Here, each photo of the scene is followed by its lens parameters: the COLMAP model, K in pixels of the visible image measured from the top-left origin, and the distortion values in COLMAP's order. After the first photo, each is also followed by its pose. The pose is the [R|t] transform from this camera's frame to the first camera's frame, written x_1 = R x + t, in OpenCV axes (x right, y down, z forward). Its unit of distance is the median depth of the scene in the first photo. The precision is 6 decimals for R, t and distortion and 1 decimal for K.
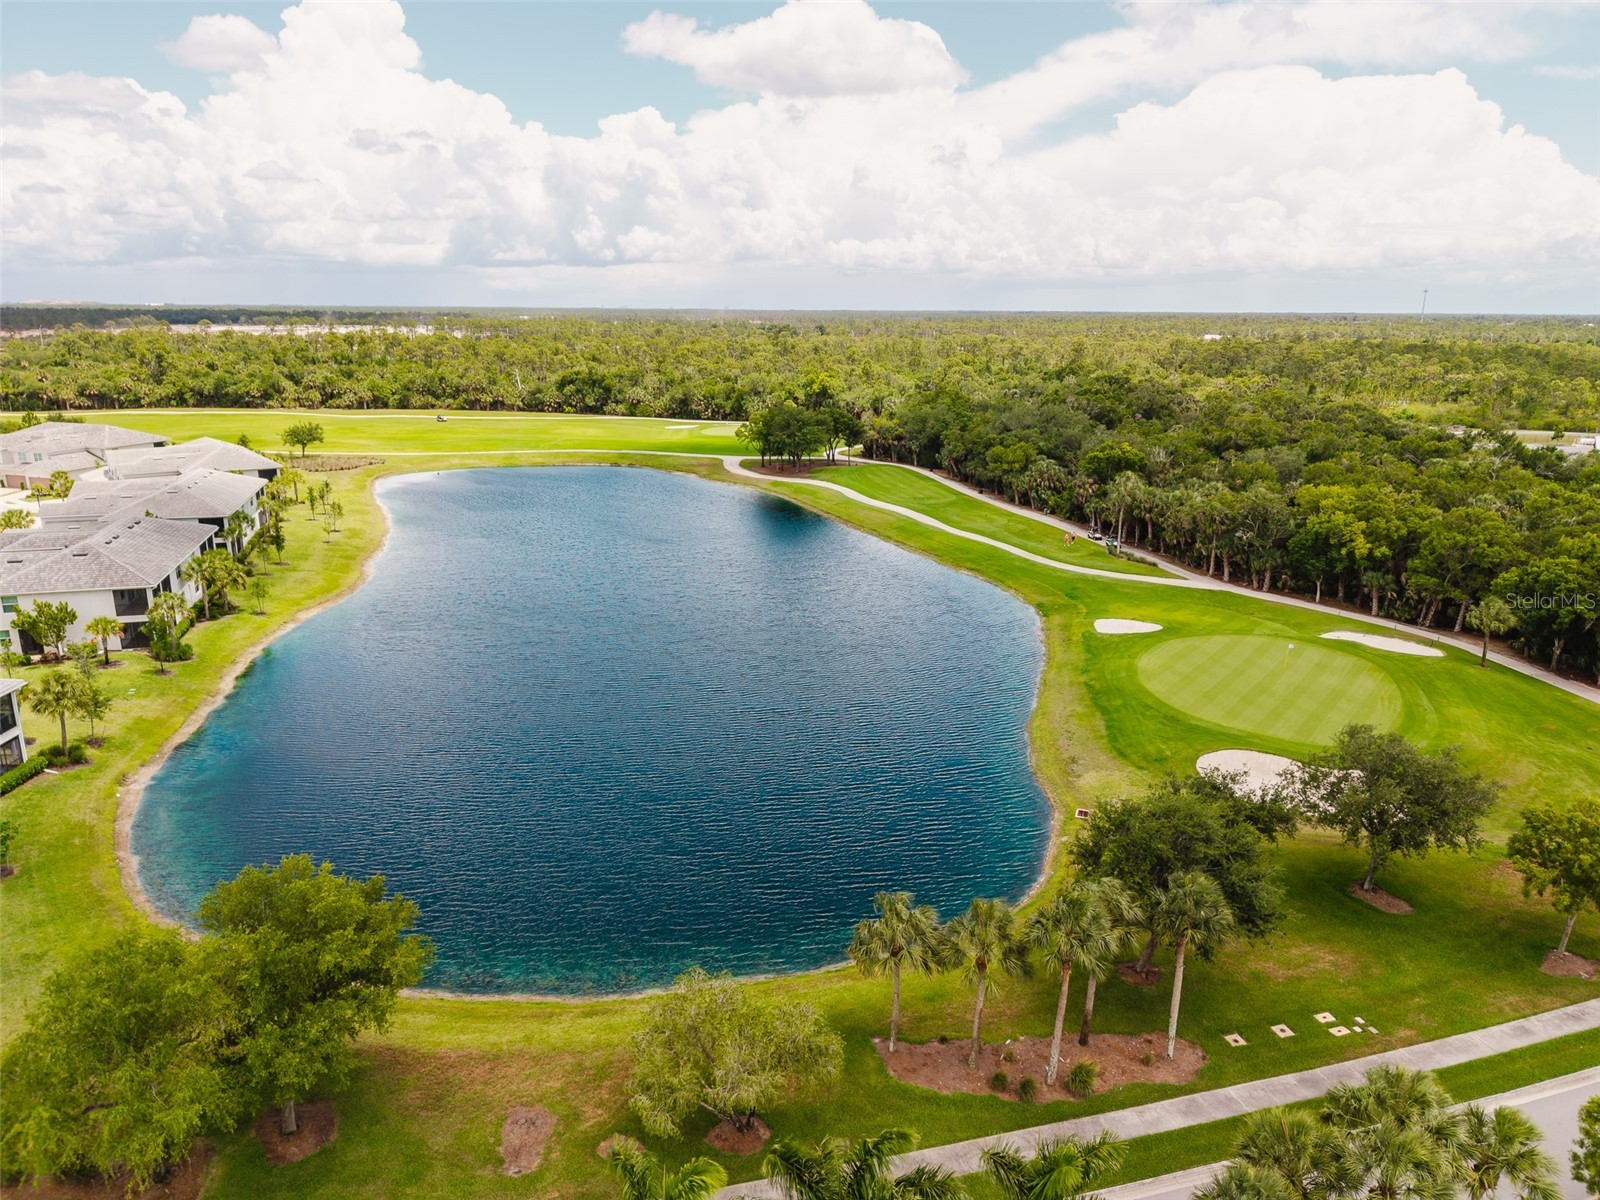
lens RADIAL K [[1255.9, 0, 801.6], [0, 1255.9, 600.4], [0, 0, 1]] dist [0.003764, -0.002783]
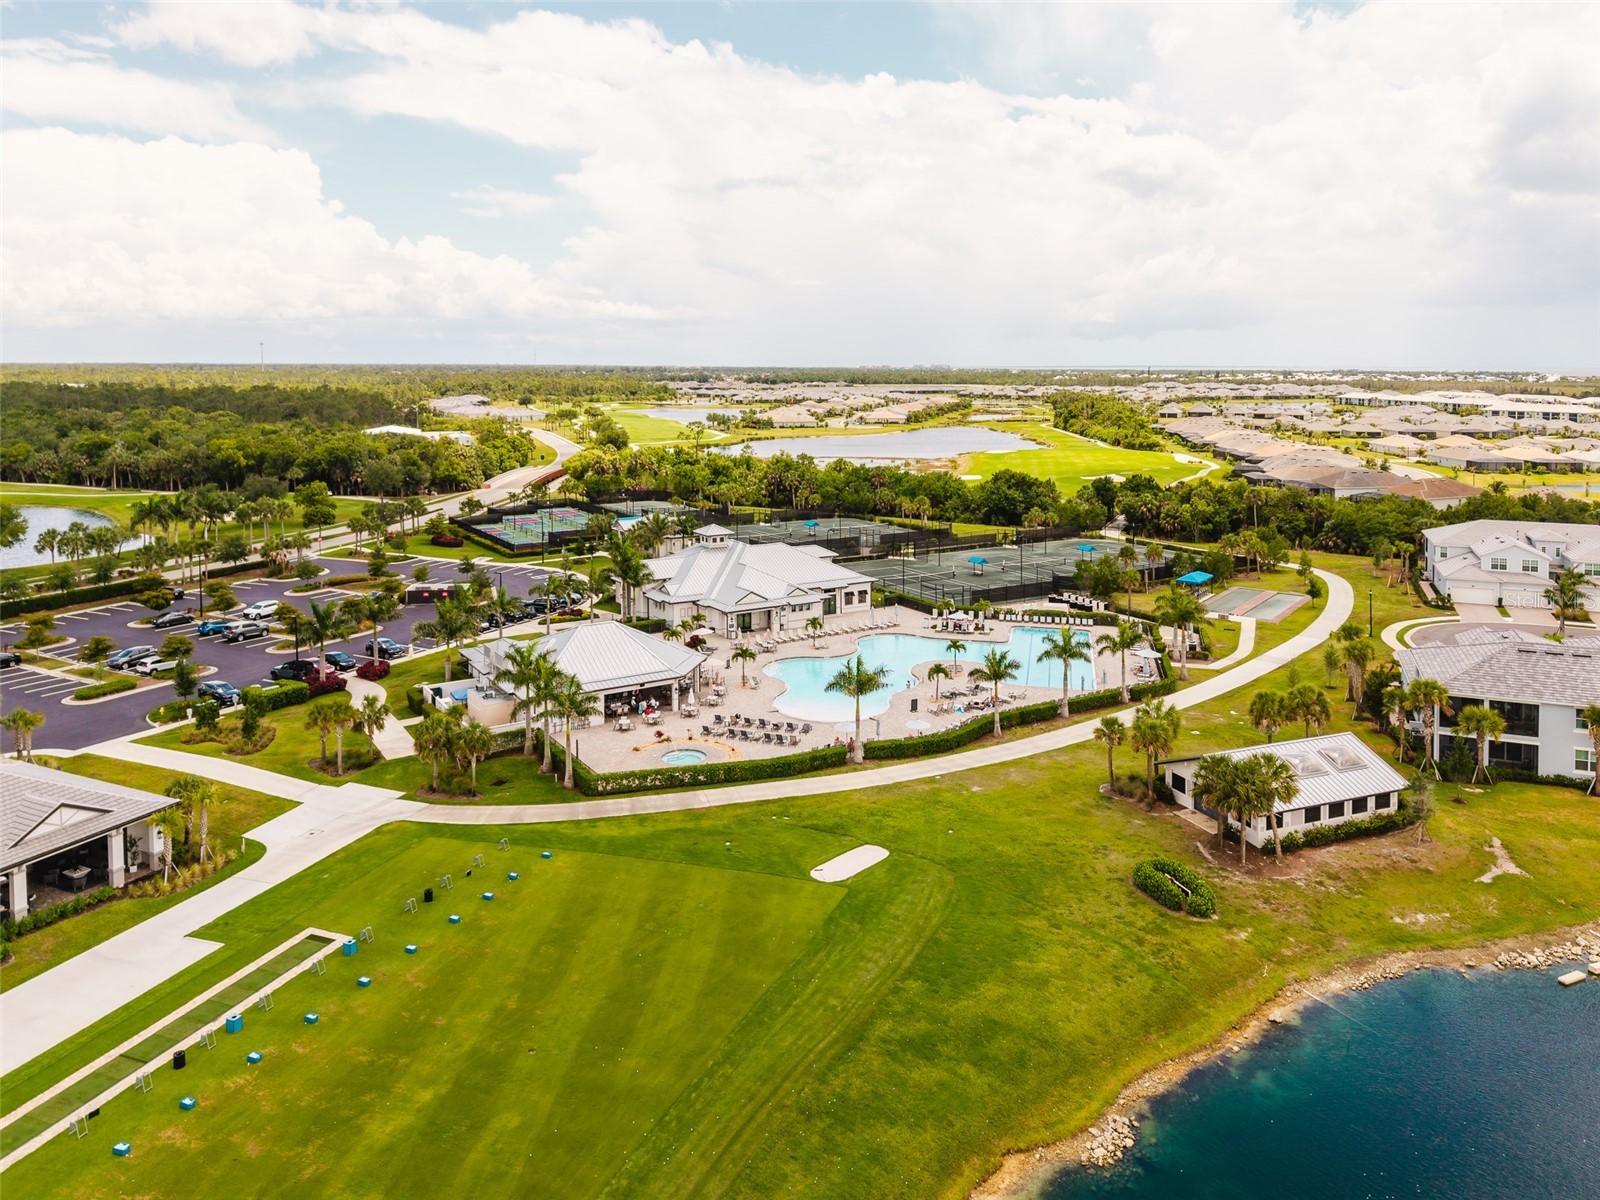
lens RADIAL K [[1255.9, 0, 800.6], [0, 1255.9, 599.0], [0, 0, 1]] dist [0.003764, -0.002783]
pose [[0.663145, -0.142479, 0.734805, -0.375964], [0.171240, 0.984558, 0.036367, 0.183669], [-0.728640, 0.101712, 0.677302, -0.795221]]
